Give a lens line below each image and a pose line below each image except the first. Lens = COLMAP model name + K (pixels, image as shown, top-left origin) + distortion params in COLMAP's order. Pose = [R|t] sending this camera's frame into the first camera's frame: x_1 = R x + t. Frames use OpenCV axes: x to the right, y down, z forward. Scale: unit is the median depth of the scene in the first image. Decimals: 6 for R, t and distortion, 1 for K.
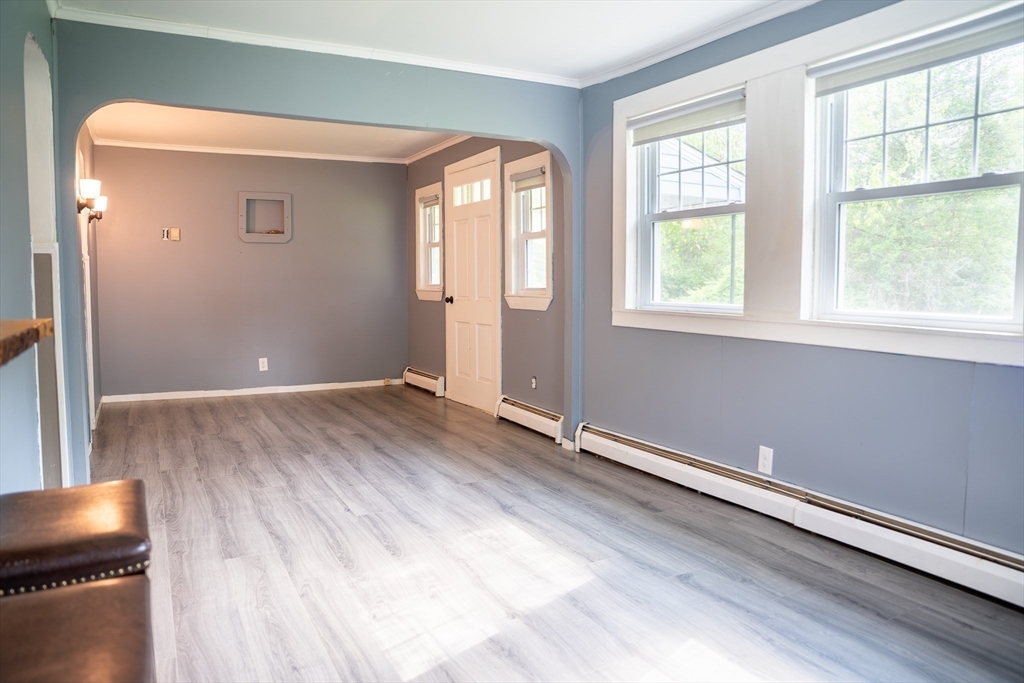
lens RADIAL K [[722.6, 0, 507.9], [0, 722.6, 339.6], [0, 0, 1]] dist [0.006967, 0.002960]
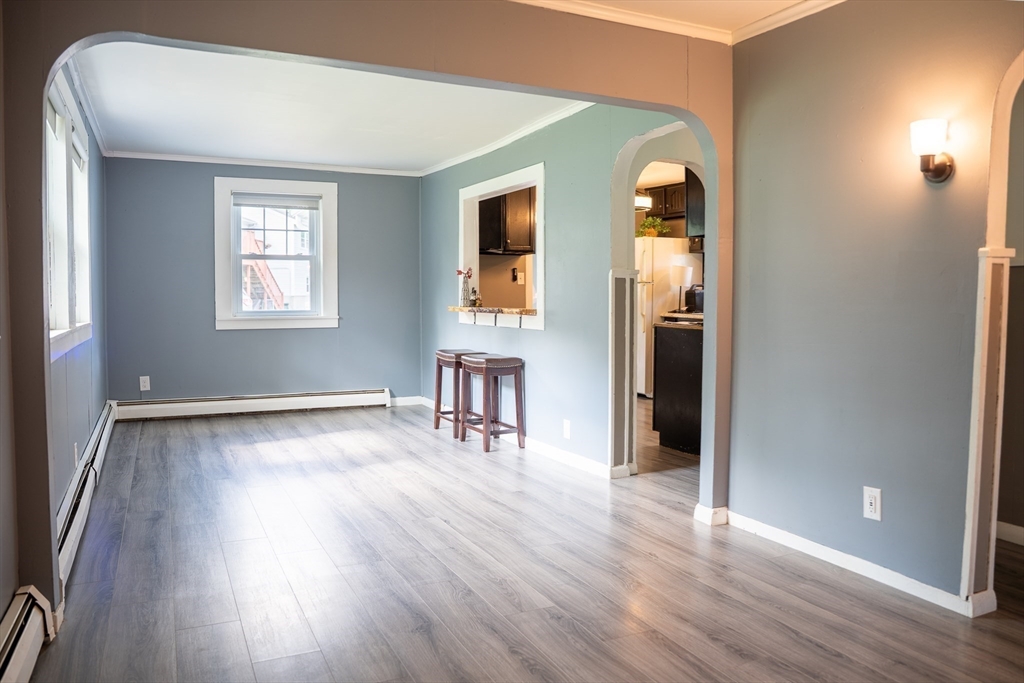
lens RADIAL K [[722.6, 0, 511.4], [0, 722.6, 339.9], [0, 0, 1]] dist [0.006967, 0.002960]
pose [[-0.999612, 0.010266, 0.025907, -0.346648], [0.013770, 0.990205, 0.138941, -0.158877], [-0.024227, 0.139243, -0.989962, 1.995029]]
